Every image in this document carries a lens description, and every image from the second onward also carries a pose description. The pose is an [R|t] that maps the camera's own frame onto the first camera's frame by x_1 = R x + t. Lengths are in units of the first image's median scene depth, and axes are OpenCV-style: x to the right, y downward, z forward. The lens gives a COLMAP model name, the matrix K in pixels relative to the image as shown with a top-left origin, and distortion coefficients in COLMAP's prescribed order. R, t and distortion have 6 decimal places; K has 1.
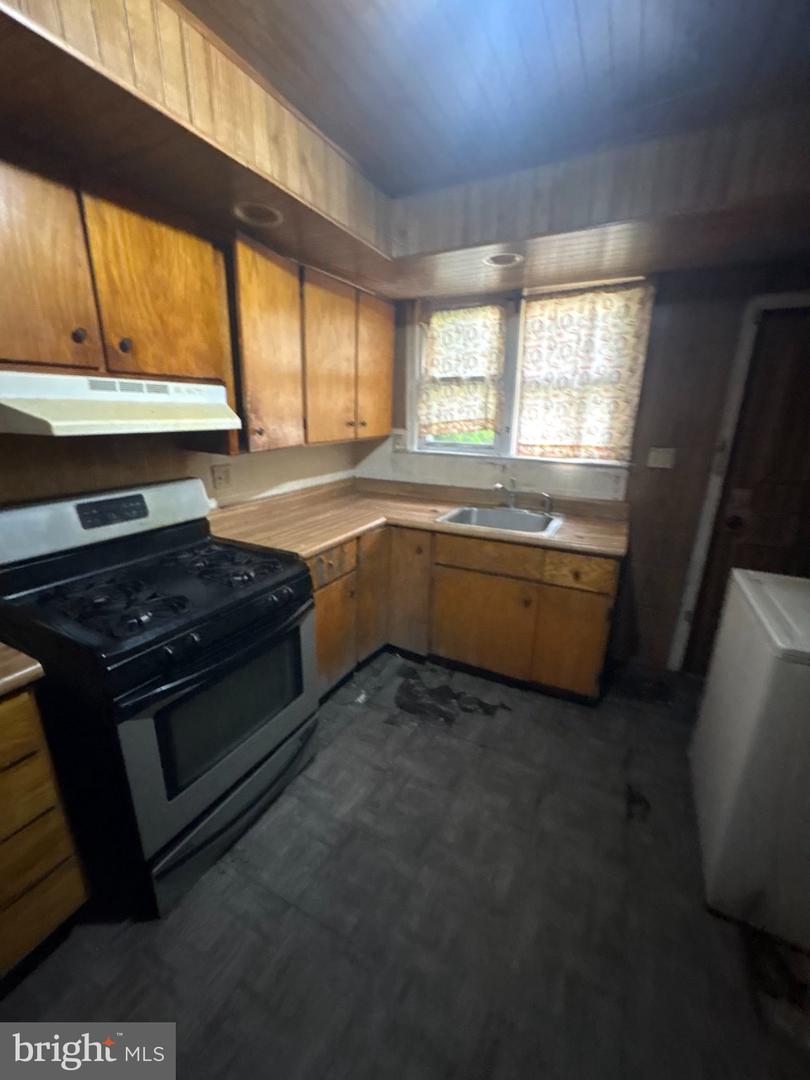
lens RADIAL K [[434.6, 0, 406.9], [0, 434.6, 544.1], [0, 0, 1]] dist [-0.001648, 0.001393]
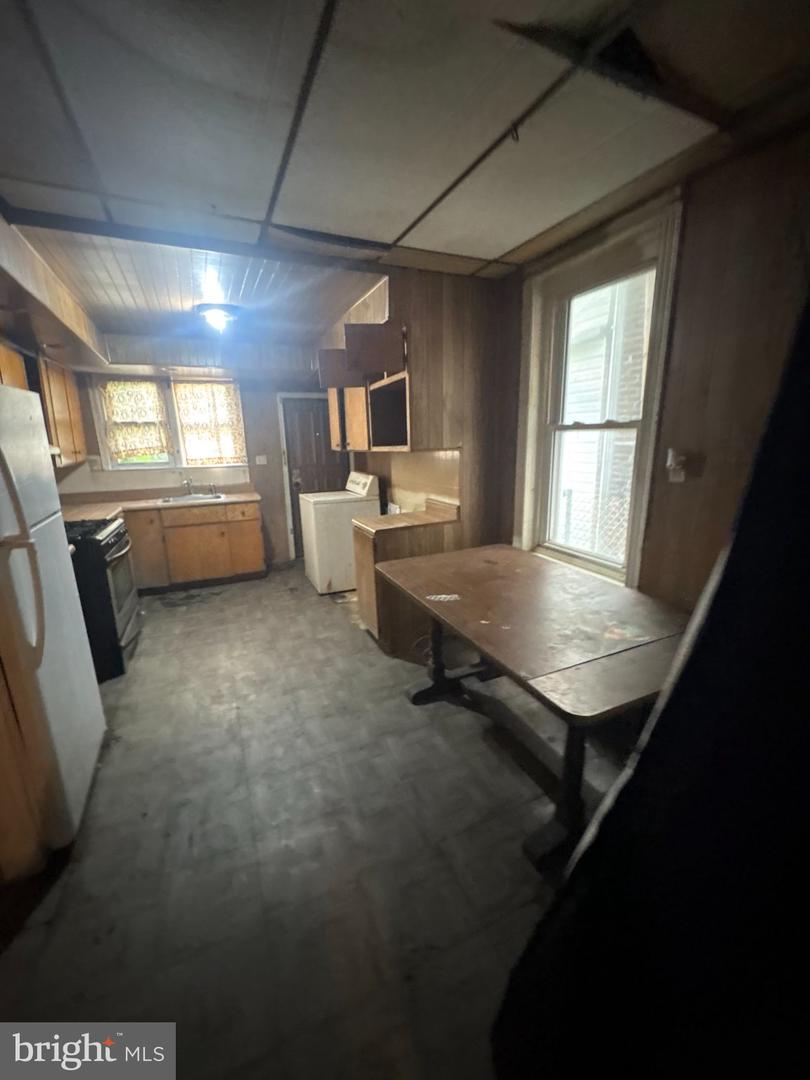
lens RADIAL K [[434.6, 0, 405.3], [0, 434.6, 538.4], [0, 0, 1]] dist [-0.001648, 0.001393]
pose [[0.627781, -0.200131, 0.752222, -0.713613], [0.257756, 0.965310, 0.041708, 0.291549], [-0.734474, 0.167706, 0.657588, -0.939589]]
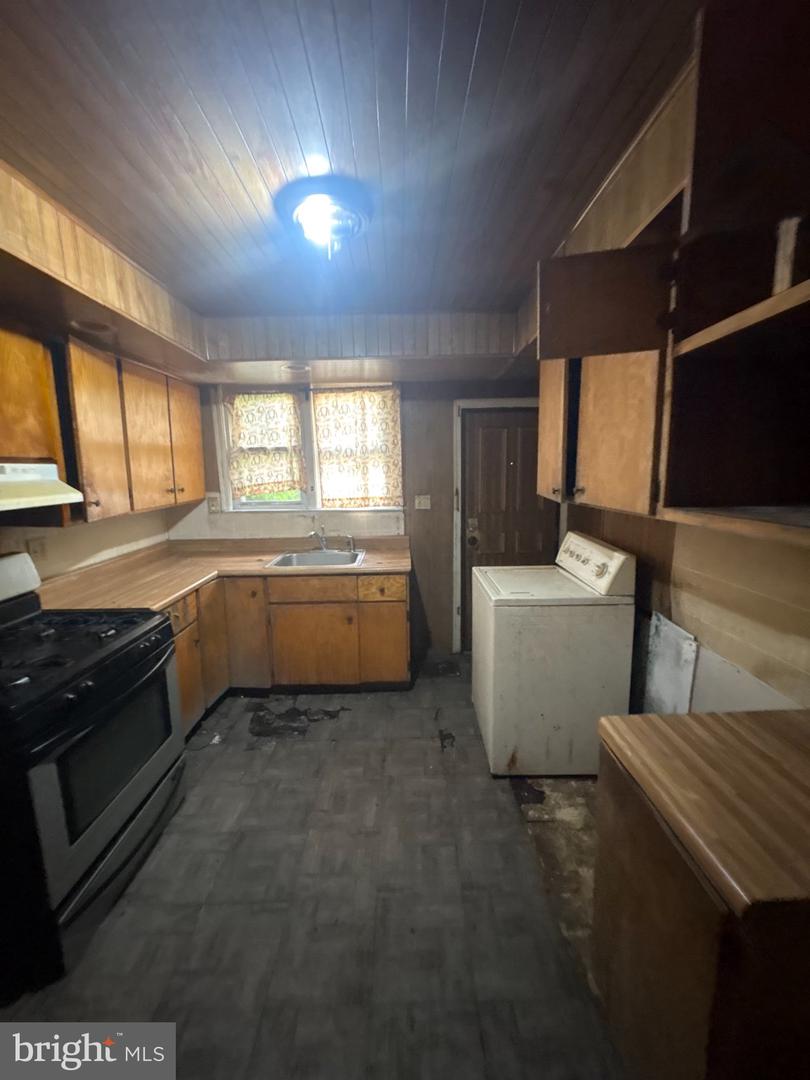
lens RADIAL K [[434.6, 0, 406.8], [0, 434.6, 542.0], [0, 0, 1]] dist [-0.001648, 0.001393]
pose [[0.887035, -0.106650, 0.449215, -0.126520], [0.162720, 0.982741, -0.087996, 0.050674], [-0.432077, 0.151151, 0.889080, -0.247412]]
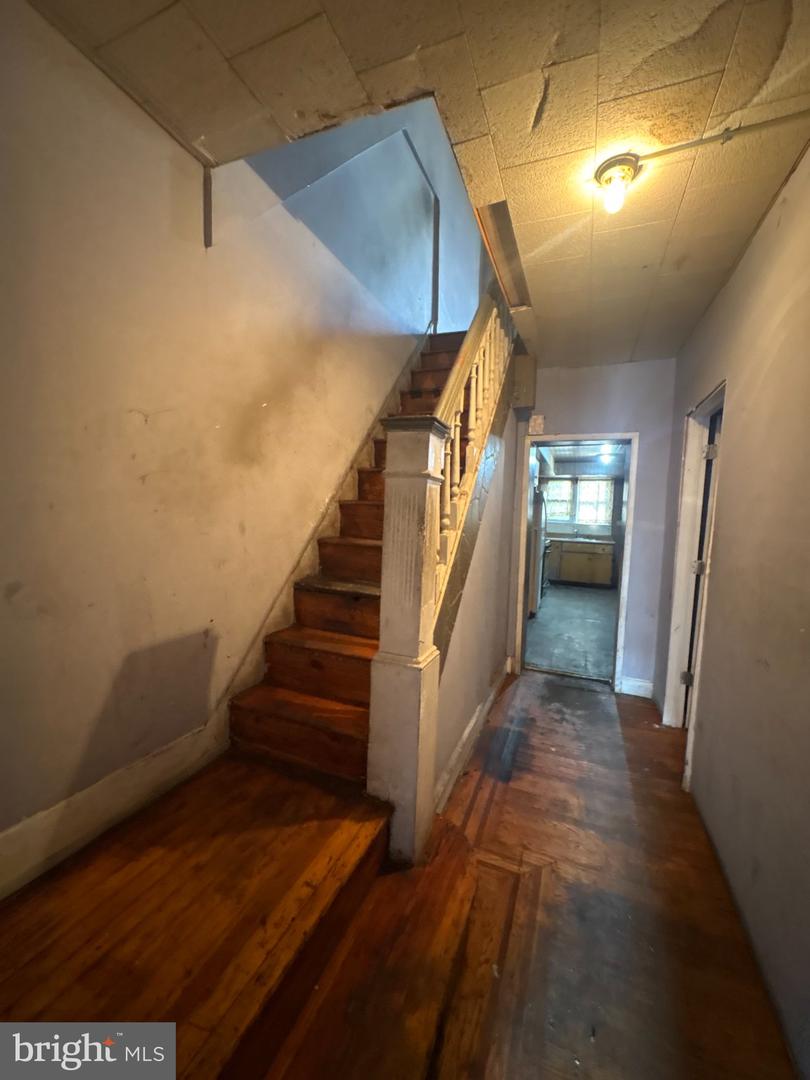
lens RADIAL K [[434.6, 0, 407.5], [0, 434.6, 541.5], [0, 0, 1]] dist [-0.001648, 0.001393]
pose [[0.996731, 0.014156, 0.079536, -1.614805], [0.003474, 0.976108, -0.217259, 0.804547], [-0.080711, 0.216826, 0.972868, -2.582105]]
